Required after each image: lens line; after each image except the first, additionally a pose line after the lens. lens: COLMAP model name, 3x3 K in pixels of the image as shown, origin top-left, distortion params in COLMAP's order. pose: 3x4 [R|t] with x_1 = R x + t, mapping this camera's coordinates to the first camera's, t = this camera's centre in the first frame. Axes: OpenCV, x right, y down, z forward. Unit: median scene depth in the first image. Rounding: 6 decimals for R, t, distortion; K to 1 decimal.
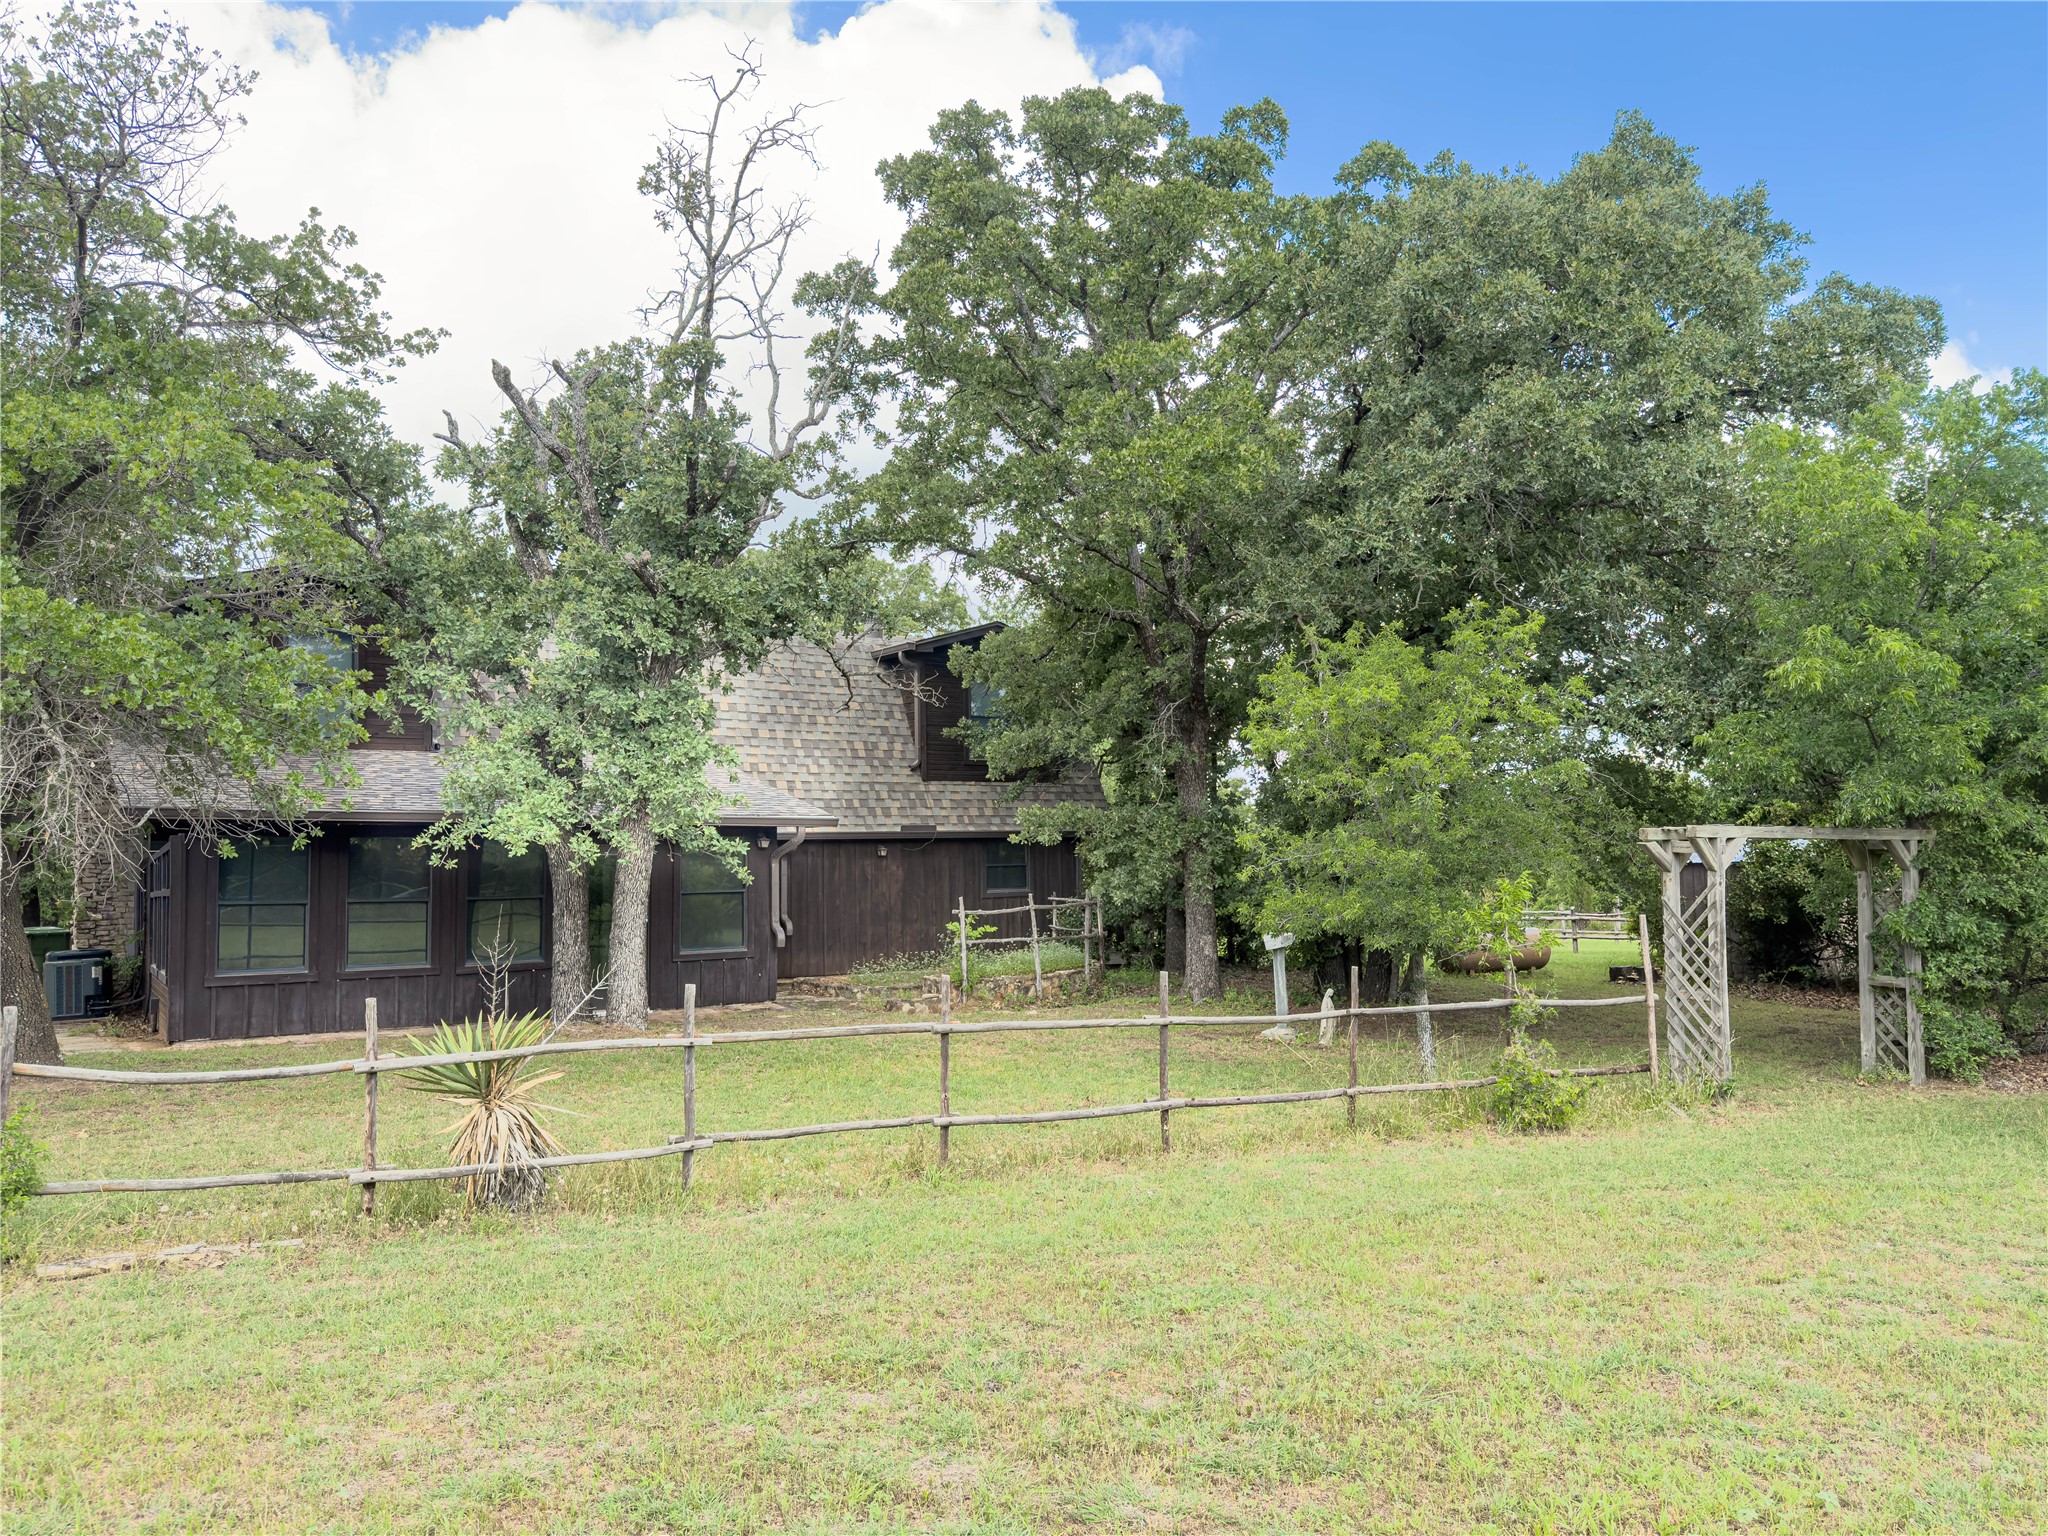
lens RADIAL K [[1464.4, 0, 1026.4], [0, 1464.4, 780.2], [0, 0, 1]] dist [0.007786, 0.000652]
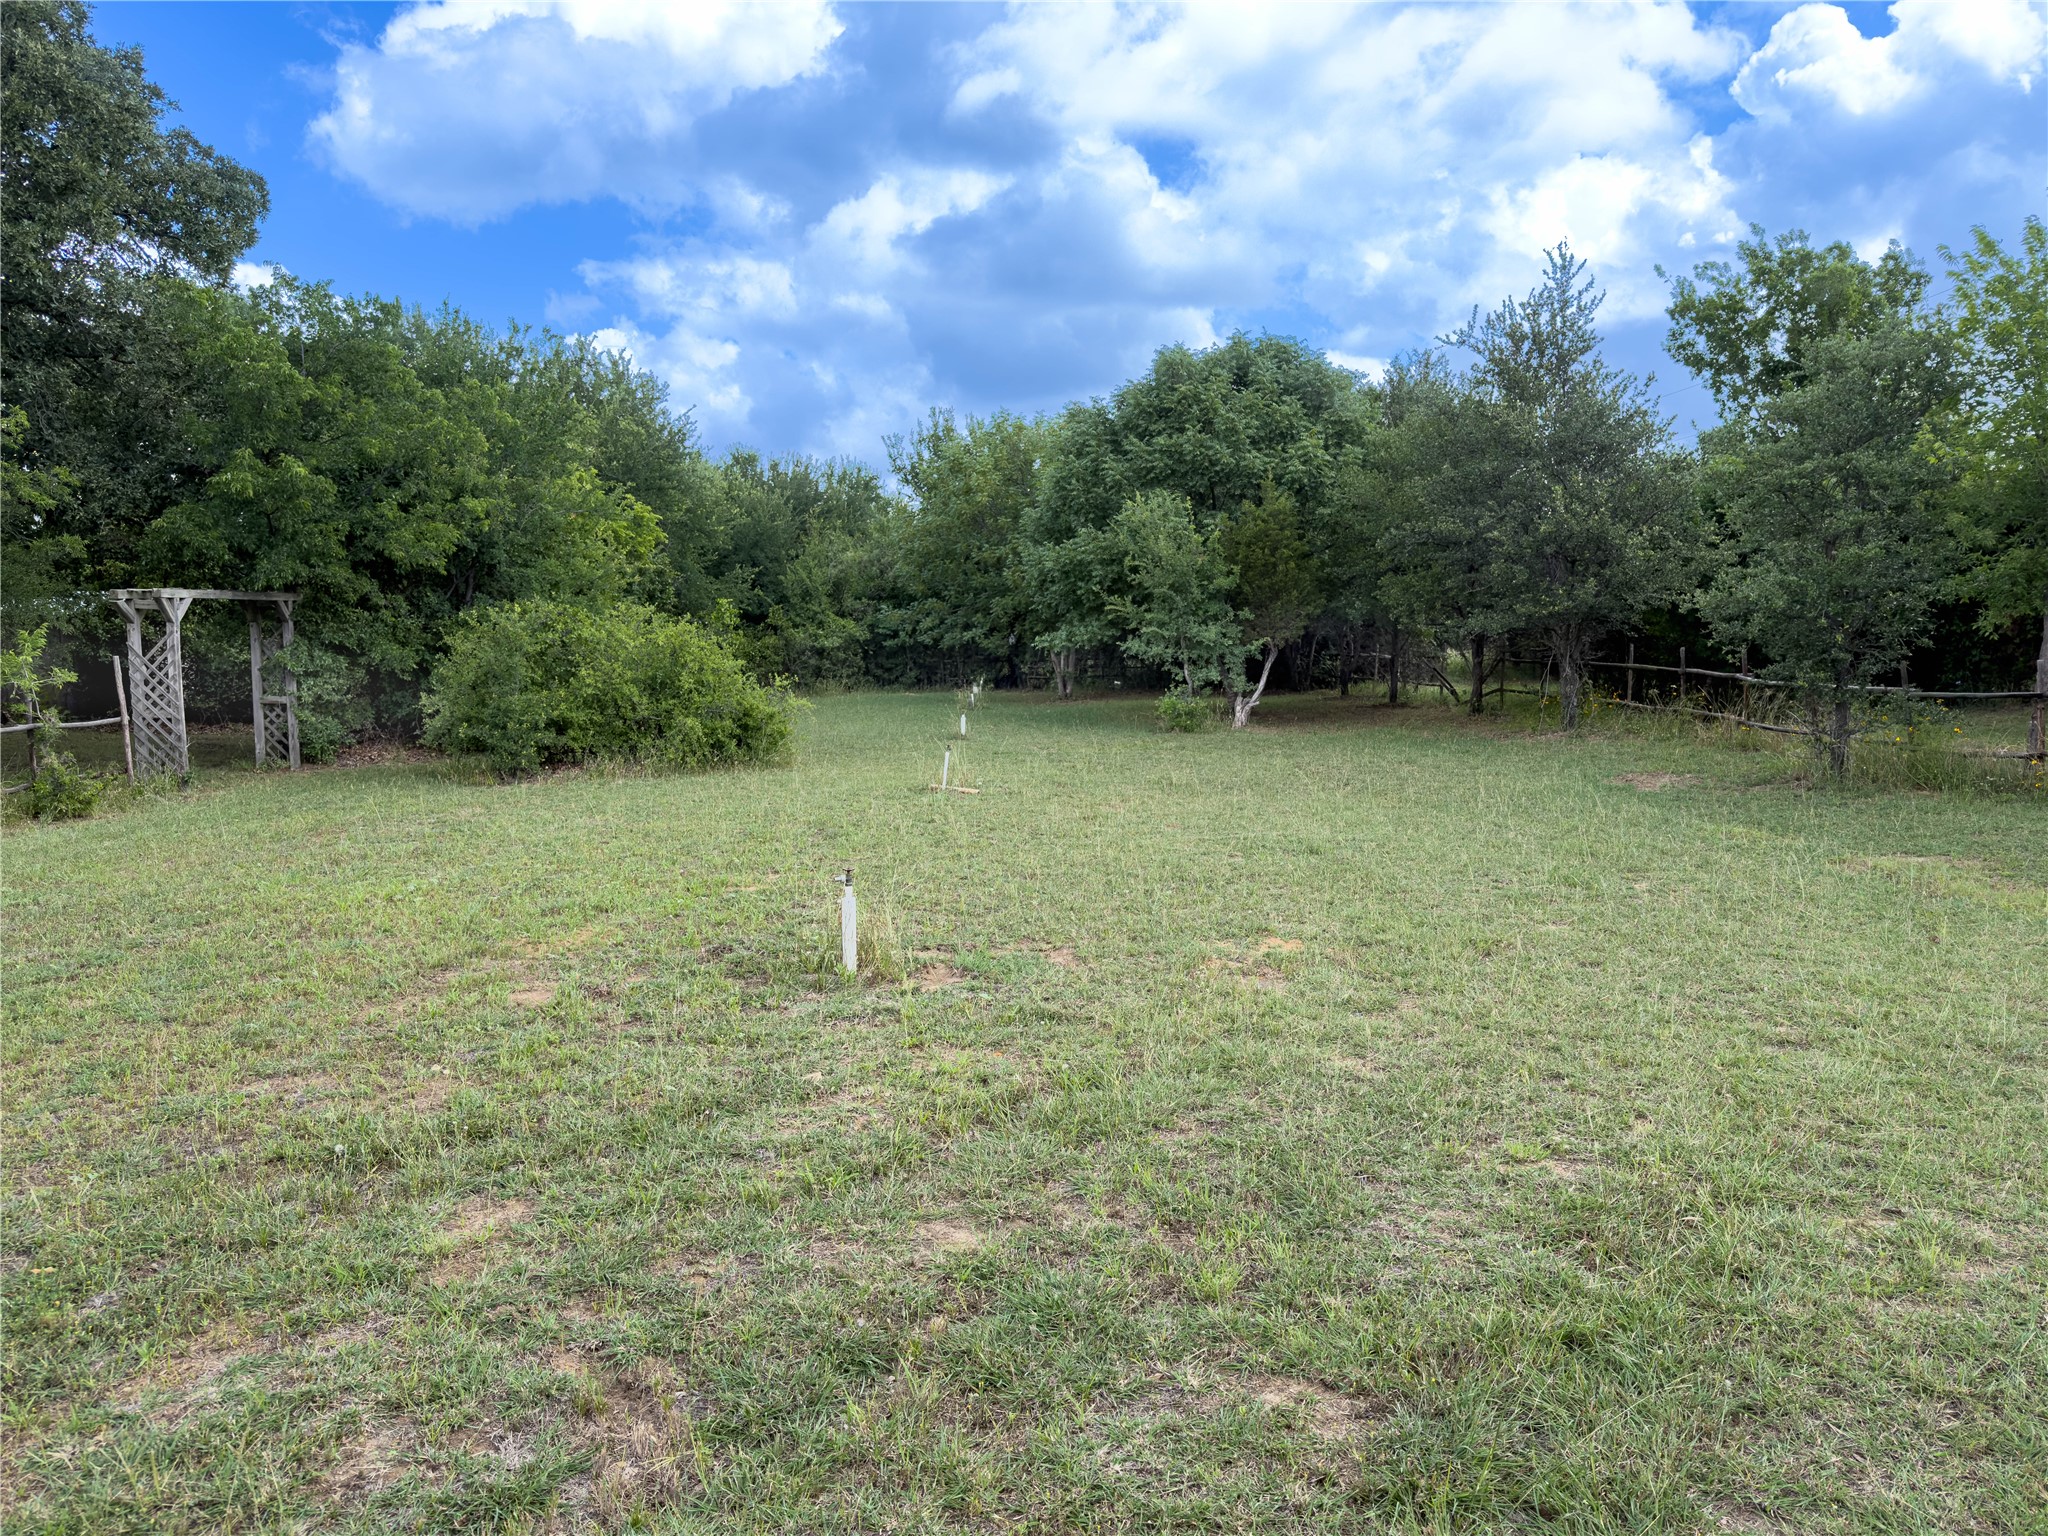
lens RADIAL K [[1464.4, 0, 1026.3], [0, 1464.4, 770.5], [0, 0, 1]] dist [0.007786, 0.000652]
pose [[0.453876, -0.091113, 0.886394, -0.384316], [-0.053137, 0.990221, 0.128995, -0.019483], [-0.889479, -0.105648, 0.444596, -0.318981]]
